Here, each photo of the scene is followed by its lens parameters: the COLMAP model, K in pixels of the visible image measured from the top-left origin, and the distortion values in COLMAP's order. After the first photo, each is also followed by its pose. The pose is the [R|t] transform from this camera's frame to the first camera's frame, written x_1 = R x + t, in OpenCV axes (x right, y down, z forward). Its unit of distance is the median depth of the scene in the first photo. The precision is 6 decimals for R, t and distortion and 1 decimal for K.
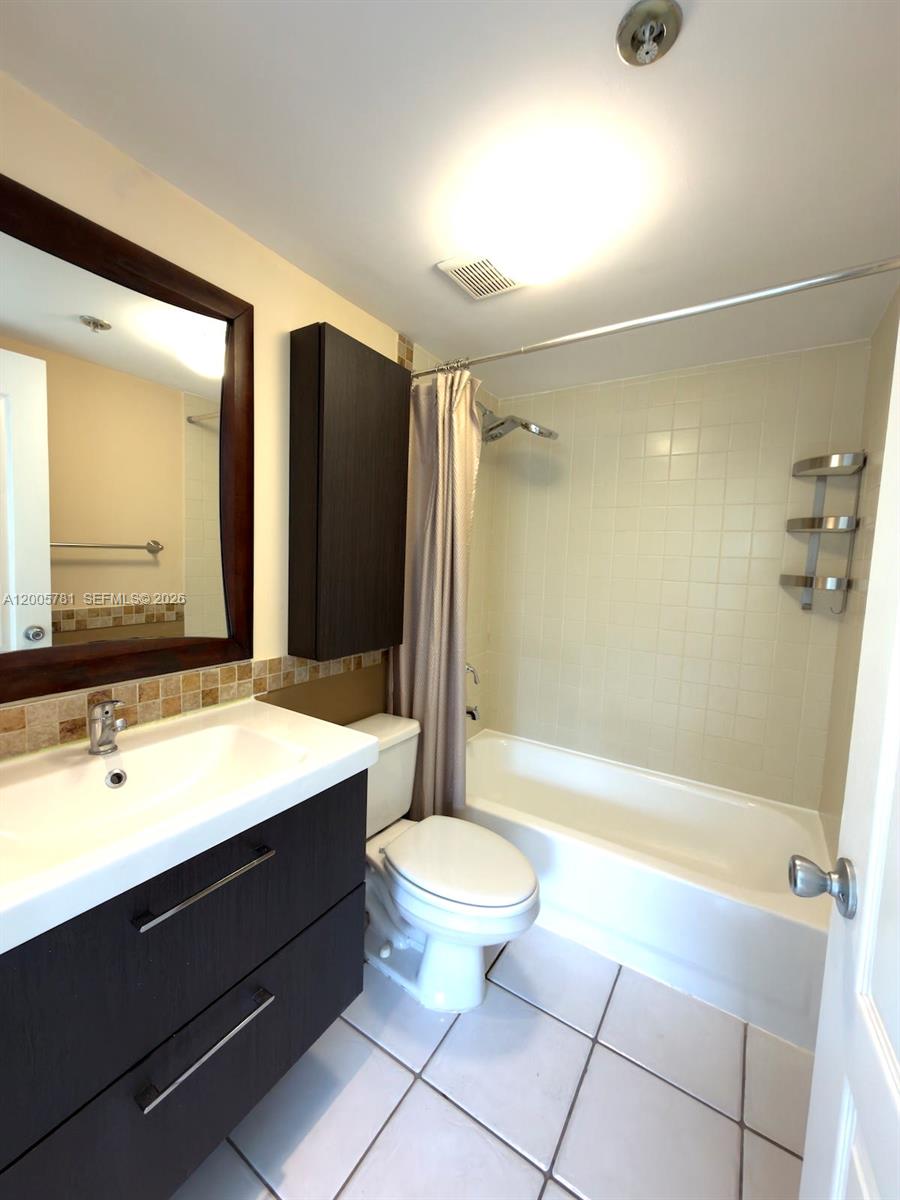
lens RADIAL K [[479.0, 0, 447.9], [0, 479.0, 597.1], [0, 0, 1]] dist [-0.001846, 0.000144]
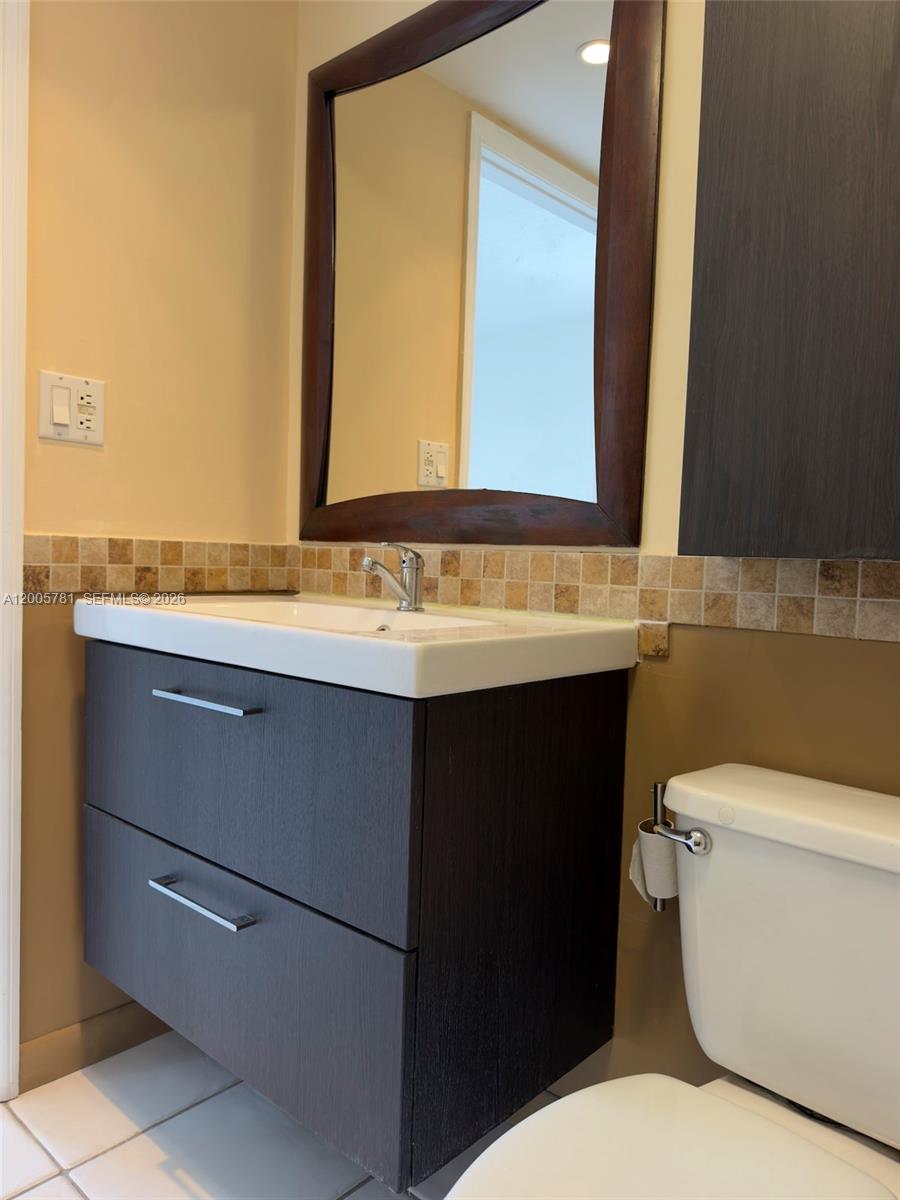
lens RADIAL K [[840.7, 0, 449.7], [0, 840.7, 600.5], [0, 0, 1]] dist [0.022278, -0.023633]
pose [[-0.175555, 0.012424, -0.984391, 0.563109], [-0.112435, 0.993125, 0.032586, 0.187535], [0.978028, 0.116401, -0.172951, 1.010669]]
